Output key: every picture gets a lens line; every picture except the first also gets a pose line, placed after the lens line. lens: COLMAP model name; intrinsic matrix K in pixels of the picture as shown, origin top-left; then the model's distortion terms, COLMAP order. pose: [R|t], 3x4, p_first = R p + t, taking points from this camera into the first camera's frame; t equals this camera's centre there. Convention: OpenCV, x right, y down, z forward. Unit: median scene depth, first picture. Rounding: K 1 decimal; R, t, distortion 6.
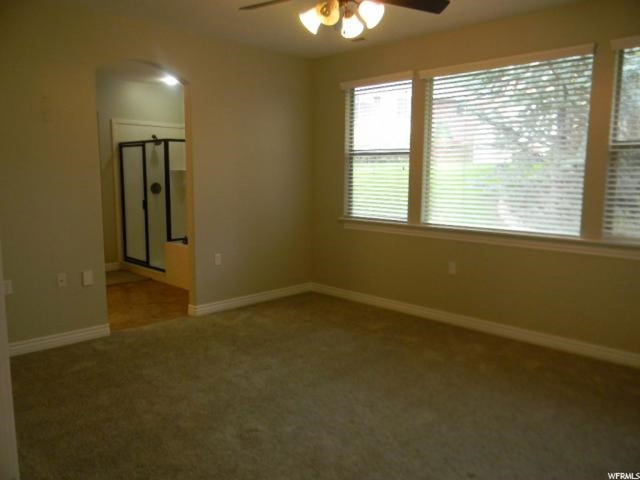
lens RADIAL K [[515.0, 0, 320.8], [0, 515.0, 243.6], [0, 0, 1]] dist [0.008555, -0.014384]
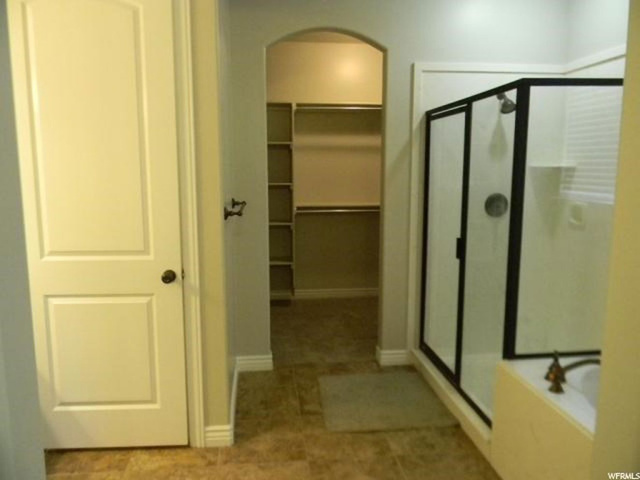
lens RADIAL K [[515.0, 0, 318.4], [0, 515.0, 241.3], [0, 0, 1]] dist [0.008555, -0.014384]
pose [[0.784352, 0.078181, -0.615370, -0.168172], [-0.075443, 0.996685, 0.030467, -0.084044], [0.615712, 0.022529, 0.787650, 0.581528]]
